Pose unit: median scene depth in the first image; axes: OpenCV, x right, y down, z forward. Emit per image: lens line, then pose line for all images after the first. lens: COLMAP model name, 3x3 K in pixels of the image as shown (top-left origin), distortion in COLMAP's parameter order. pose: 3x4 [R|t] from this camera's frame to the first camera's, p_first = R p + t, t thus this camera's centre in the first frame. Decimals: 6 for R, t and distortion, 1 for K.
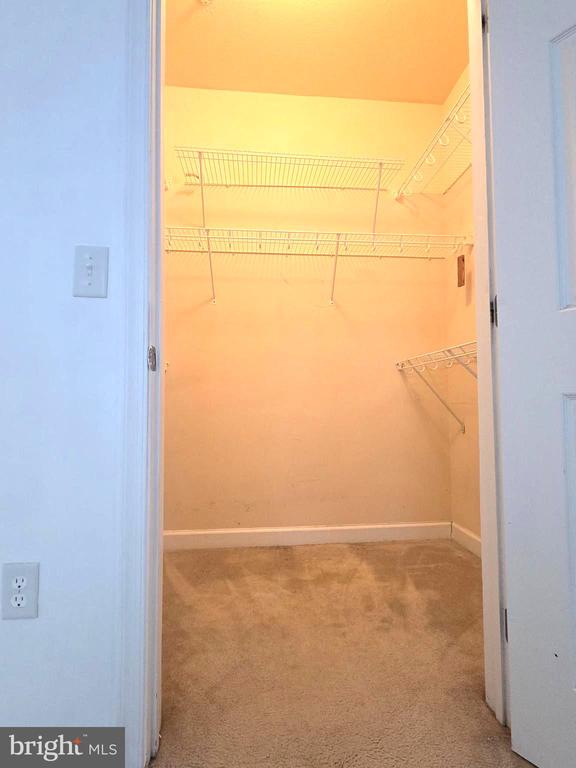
lens RADIAL K [[396.4, 0, 288.0], [0, 396.4, 384.0], [0, 0, 1]] dist [0.004807, -0.000674]
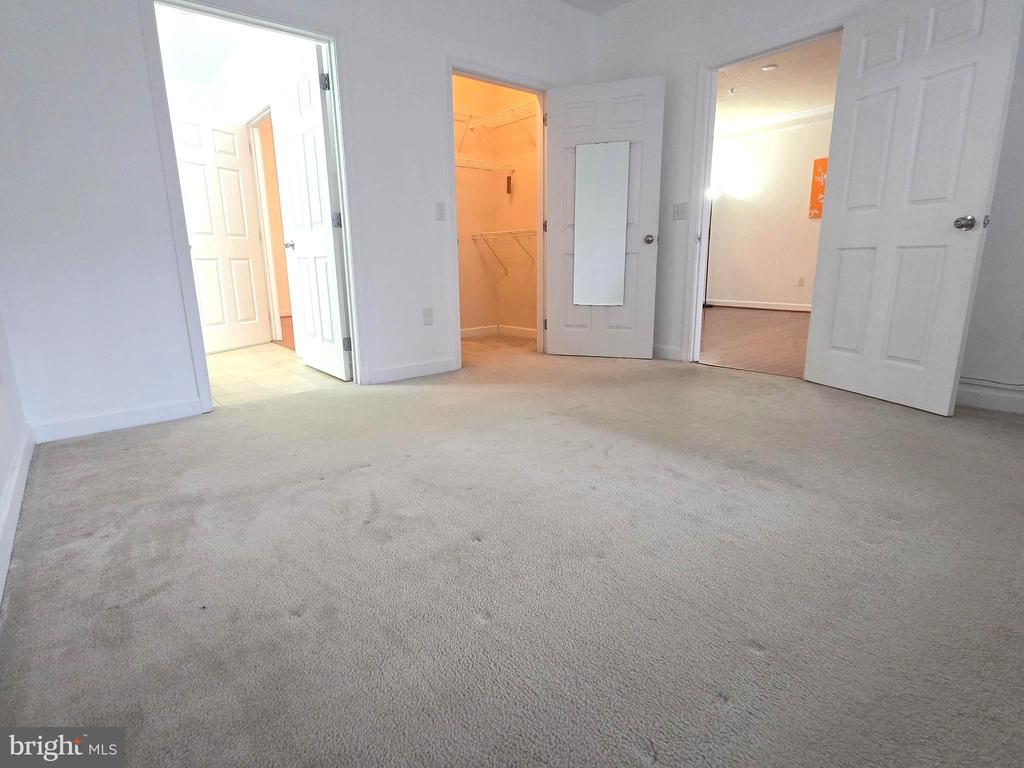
lens RADIAL K [[528.6, 0, 508.9], [0, 528.6, 380.9], [0, 0, 1]] dist [0.004807, -0.000674]
pose [[0.827023, -0.132425, 0.546348, -1.022697], [-0.016099, 0.965882, 0.258482, -0.042342], [-0.561937, -0.222567, 0.796675, -1.153714]]
